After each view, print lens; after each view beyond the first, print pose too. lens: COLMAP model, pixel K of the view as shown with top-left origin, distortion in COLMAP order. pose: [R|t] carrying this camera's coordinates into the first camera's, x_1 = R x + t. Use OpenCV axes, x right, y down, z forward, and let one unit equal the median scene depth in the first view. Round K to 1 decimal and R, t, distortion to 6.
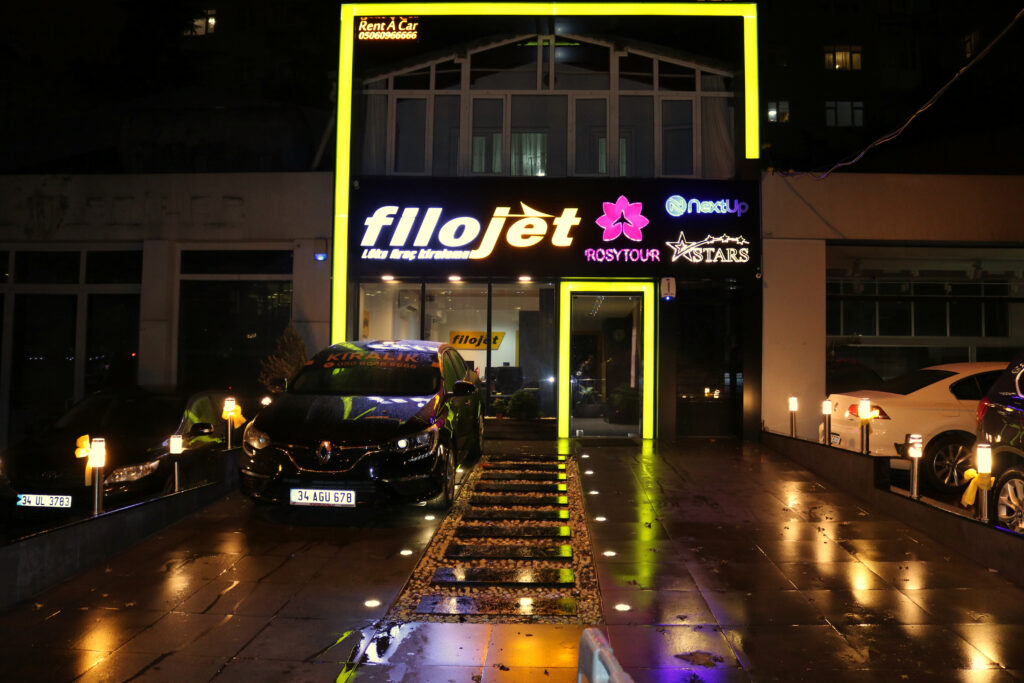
lens RADIAL K [[844.0, 0, 512.1], [0, 844.0, 340.4], [0, 0, 1]] dist [-0.160424, 0.129093]
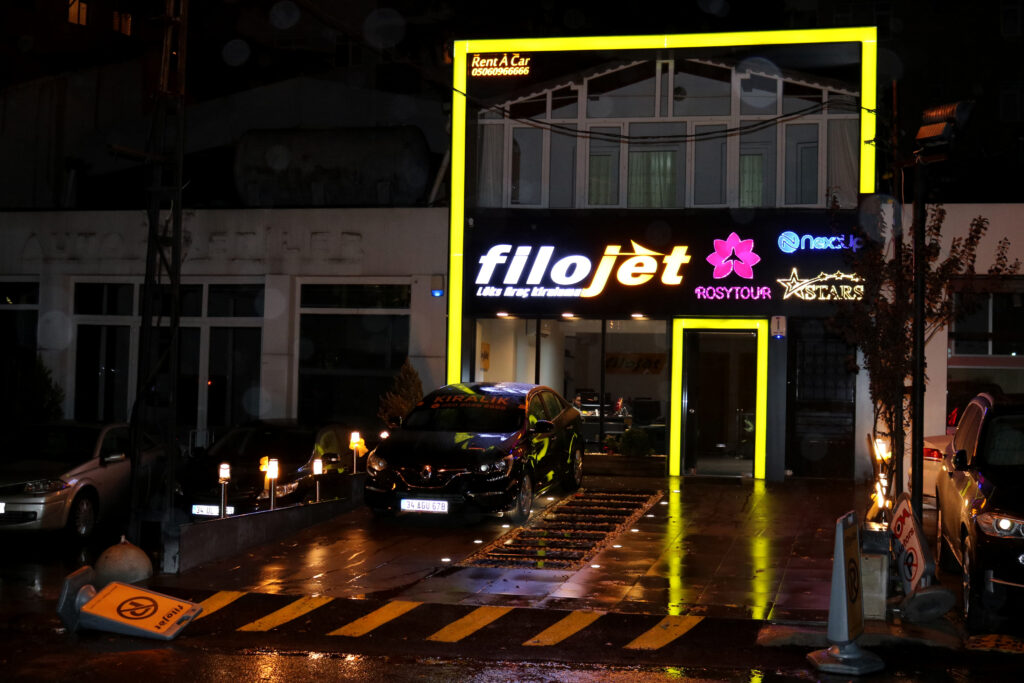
lens RADIAL K [[1438.5, 0, 510.5], [0, 1438.5, 342.1], [0, 0, 1]] dist [-0.029693, -0.021267]
pose [[0.980188, 0.004045, -0.198029, 0.208624], [-0.002807, 0.999975, 0.006529, -0.053420], [0.198051, -0.005844, 0.980174, -0.709512]]
